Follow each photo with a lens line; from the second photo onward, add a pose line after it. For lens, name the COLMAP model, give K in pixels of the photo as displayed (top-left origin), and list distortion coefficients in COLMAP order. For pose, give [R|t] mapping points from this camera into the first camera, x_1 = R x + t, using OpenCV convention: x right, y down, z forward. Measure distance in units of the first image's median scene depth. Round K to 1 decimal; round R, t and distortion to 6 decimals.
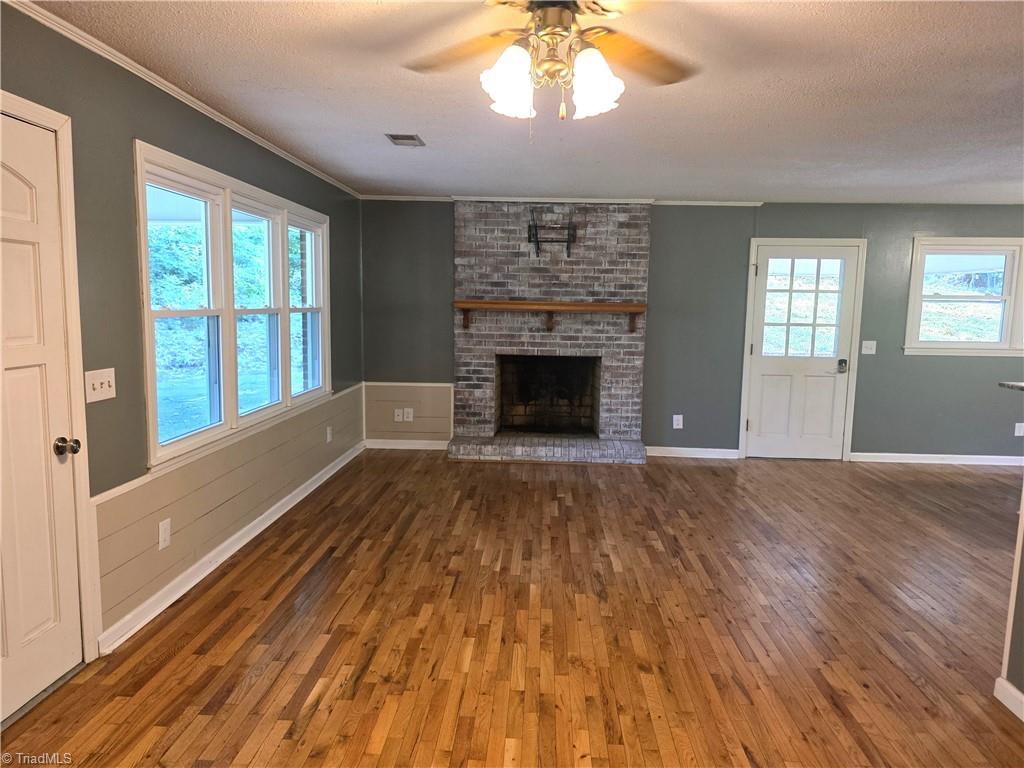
lens RADIAL K [[682.3, 0, 525.9], [0, 682.3, 388.5], [0, 0, 1]] dist [0.055043, -0.052014]
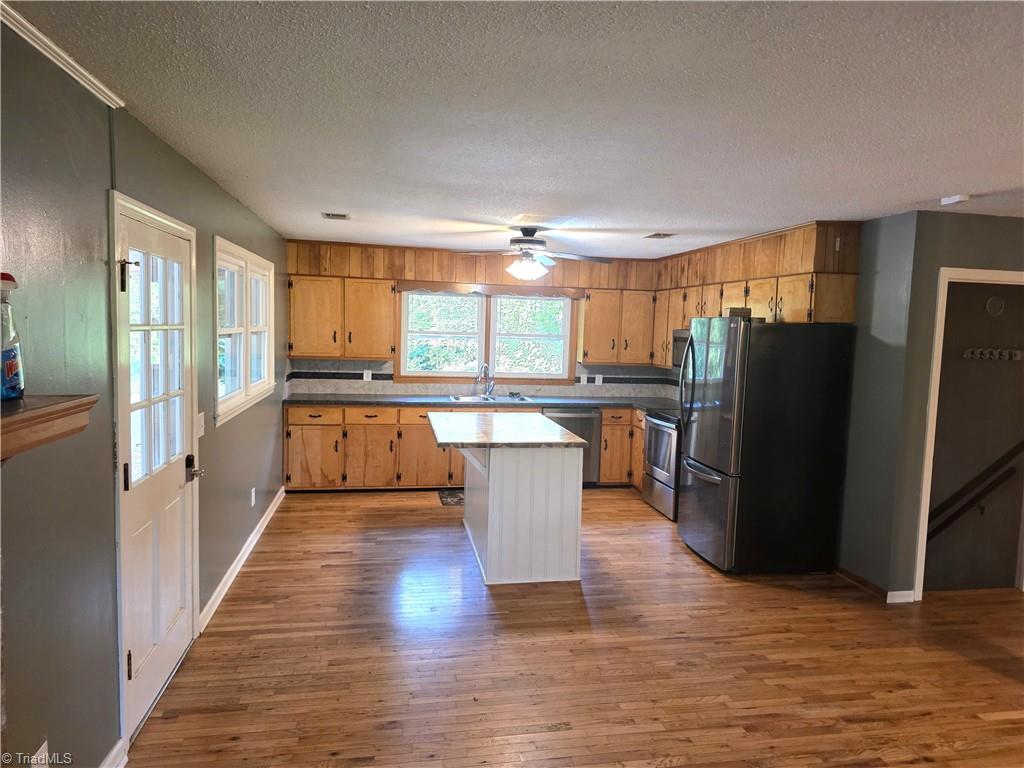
lens RADIAL K [[682.3, 0, 525.9], [0, 682.3, 388.5], [0, 0, 1]] dist [0.055043, -0.052014]
pose [[-0.218468, -0.110648, 0.969551, -0.099497], [0.086338, 0.987463, 0.132147, -0.143291], [-0.972017, 0.112579, -0.206176, 0.881034]]
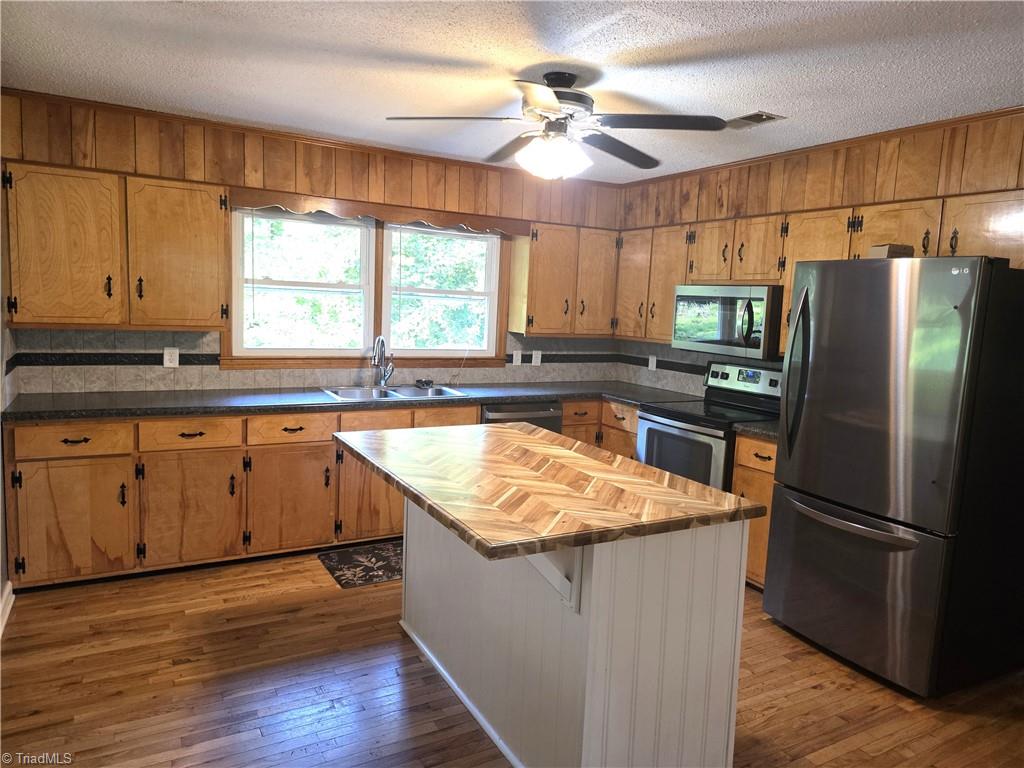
lens RADIAL K [[673.5, 0, 512.0], [0, 673.5, 384.0], [0, 0, 1]] dist [-0.003874, -0.001905]
pose [[-0.517972, -0.141857, 0.843553, 0.351540], [0.052533, 0.979016, 0.196895, -0.120947], [-0.853783, 0.146301, -0.499651, 0.945046]]
